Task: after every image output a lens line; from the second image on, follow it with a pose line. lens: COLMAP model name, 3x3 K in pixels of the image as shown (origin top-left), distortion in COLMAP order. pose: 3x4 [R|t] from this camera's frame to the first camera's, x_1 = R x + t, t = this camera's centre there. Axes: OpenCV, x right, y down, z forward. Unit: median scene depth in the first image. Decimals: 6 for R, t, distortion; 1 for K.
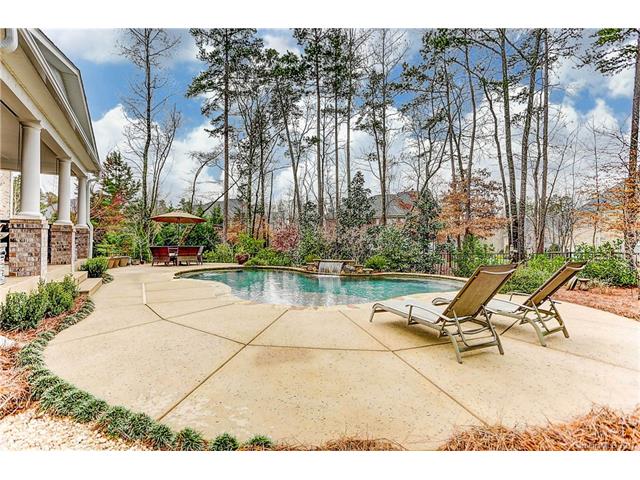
lens RADIAL K [[313.2, 0, 319.1], [0, 313.2, 234.9], [0, 0, 1]] dist [-0.050567, 0.034962]
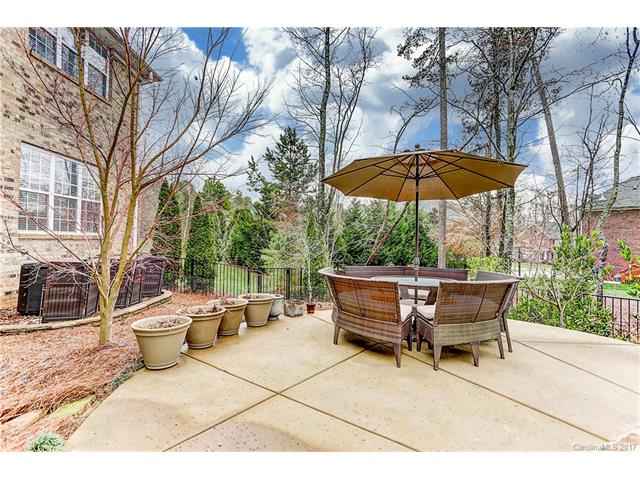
lens RADIAL K [[313.2, 0, 319.1], [0, 313.2, 234.9], [0, 0, 1]] dist [-0.050567, 0.034962]
pose [[0.861974, 0.003396, -0.506942, -0.199561], [-0.007889, 0.999946, -0.006715, 0.003781], [0.506892, 0.009788, 0.861954, 0.362687]]
